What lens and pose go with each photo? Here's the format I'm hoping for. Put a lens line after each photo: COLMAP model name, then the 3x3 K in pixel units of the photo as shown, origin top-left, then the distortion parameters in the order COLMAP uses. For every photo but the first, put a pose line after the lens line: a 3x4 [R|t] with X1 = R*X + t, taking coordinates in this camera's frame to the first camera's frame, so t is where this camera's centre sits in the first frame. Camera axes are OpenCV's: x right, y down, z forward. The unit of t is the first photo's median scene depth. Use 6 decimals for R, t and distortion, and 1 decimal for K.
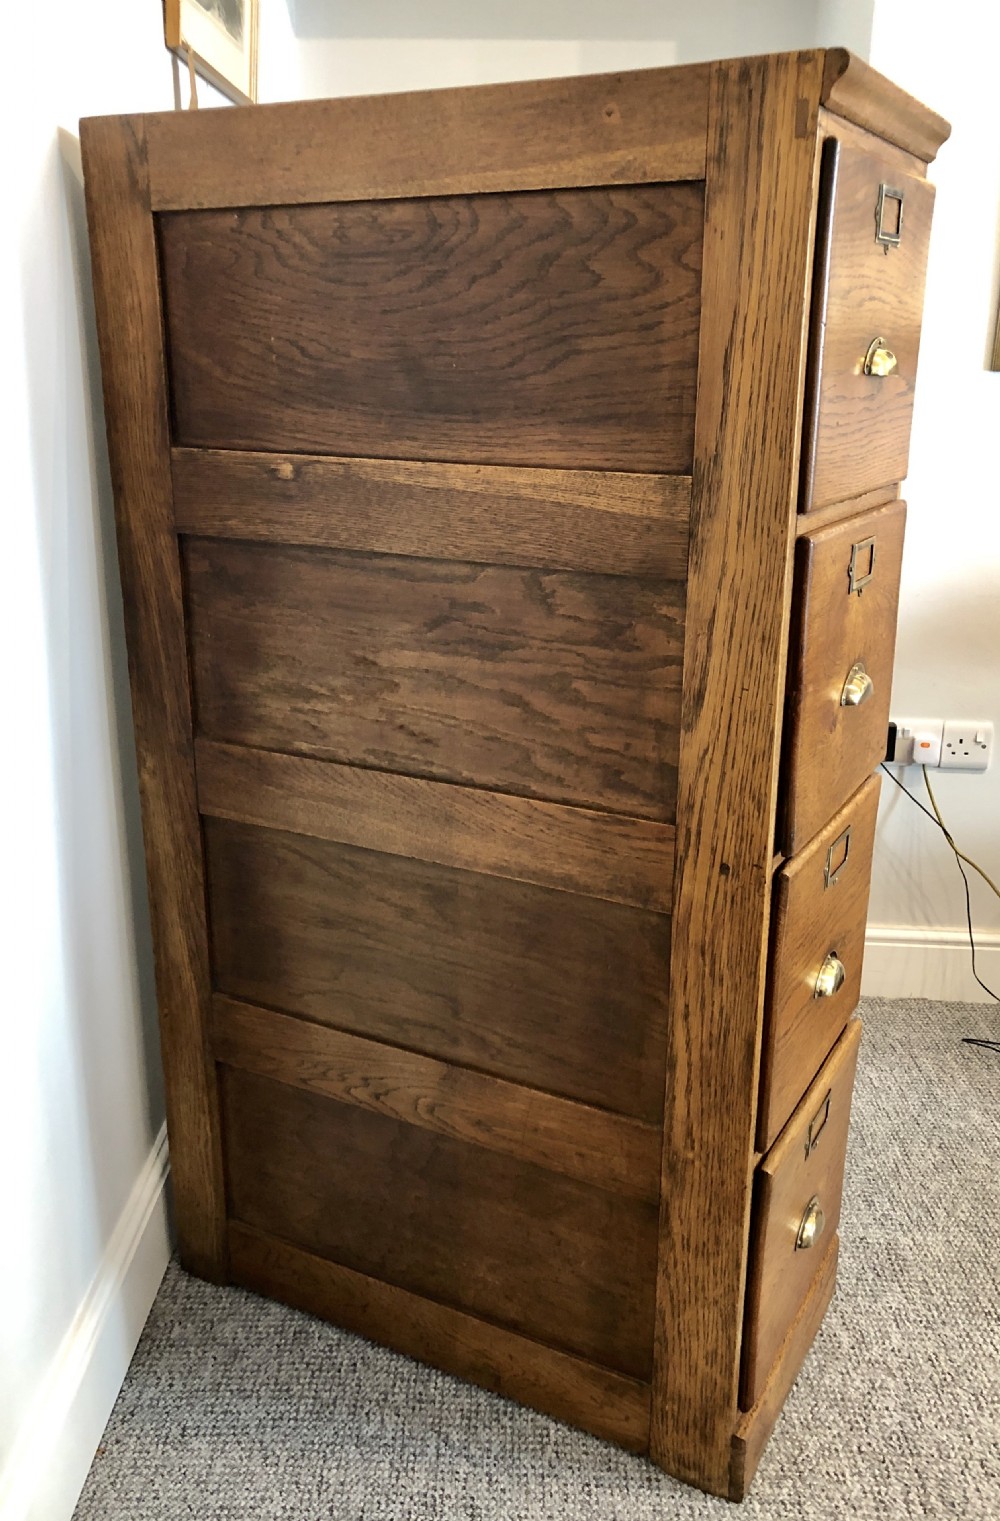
lens RADIAL K [[1291.4, 0, 509.2], [0, 1291.4, 762.5], [0, 0, 1]] dist [0.028268, 0.010301]
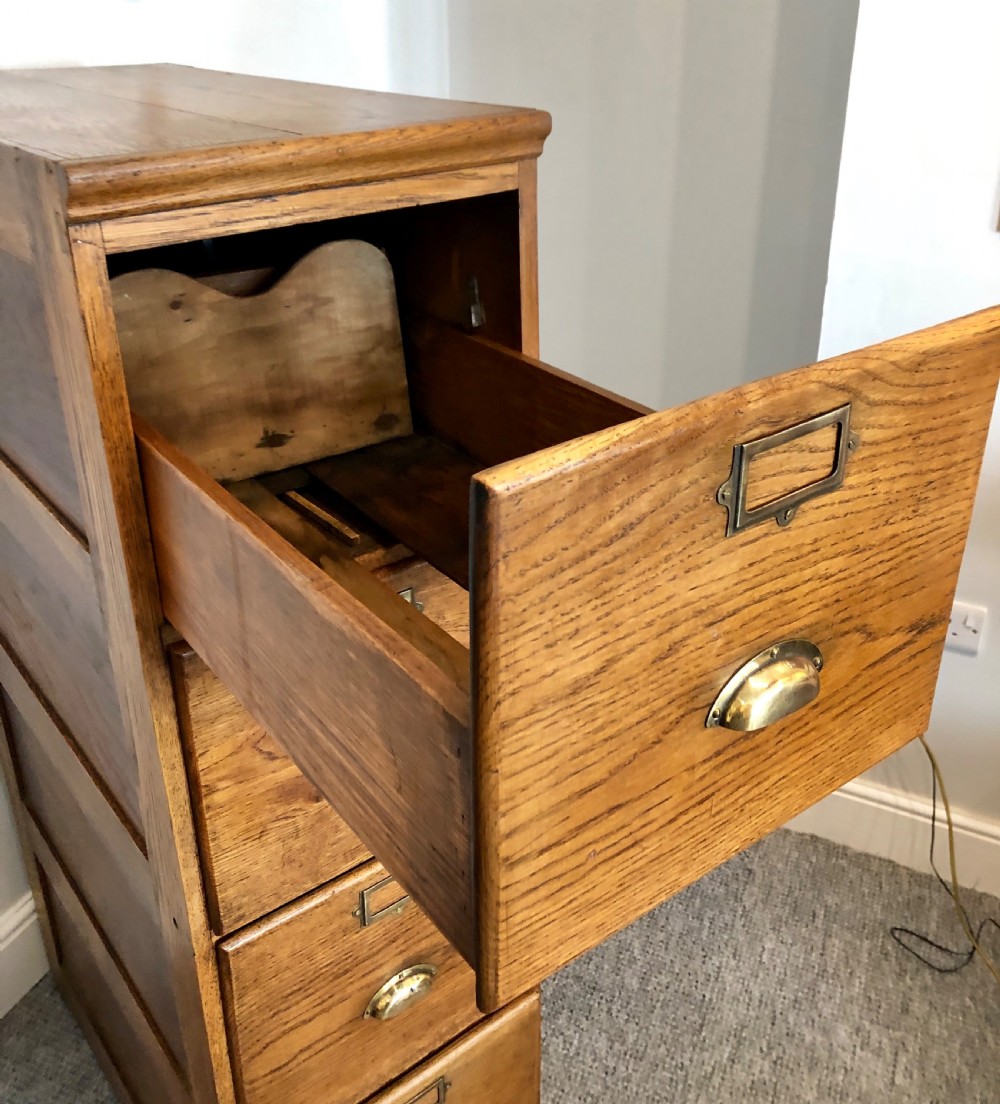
lens RADIAL K [[1082.1, 0, 509.0], [0, 1082.1, 498.1], [0, 0, 1]] dist [0.008608, 0.000000]
pose [[0.921106, 0.149987, -0.359260, 0.531787], [-0.095080, 0.981531, 0.166004, -0.319599], [0.377524, -0.118749, 0.918354, 0.333270]]
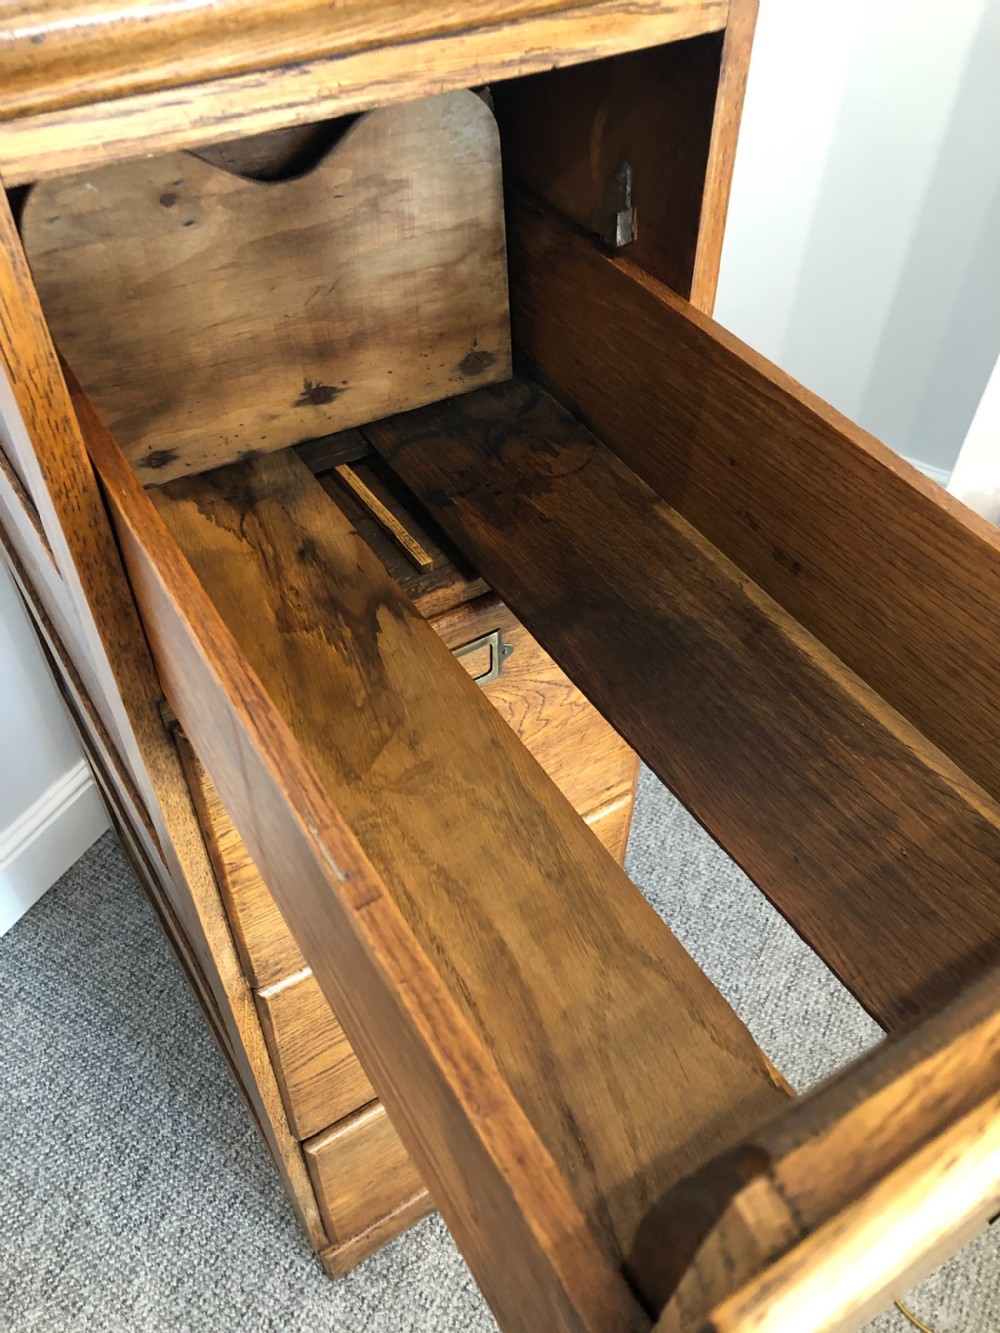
lens RADIAL K [[1071.8, 0, 492.6], [0, 1071.8, 663.2], [0, 0, 1]] dist [0.005266, 0.013973]
pose [[0.874645, 0.347940, -0.337541, 0.415956], [-0.138869, 0.846955, 0.513209, -0.384298], [0.464448, -0.402002, 0.789102, 0.518188]]
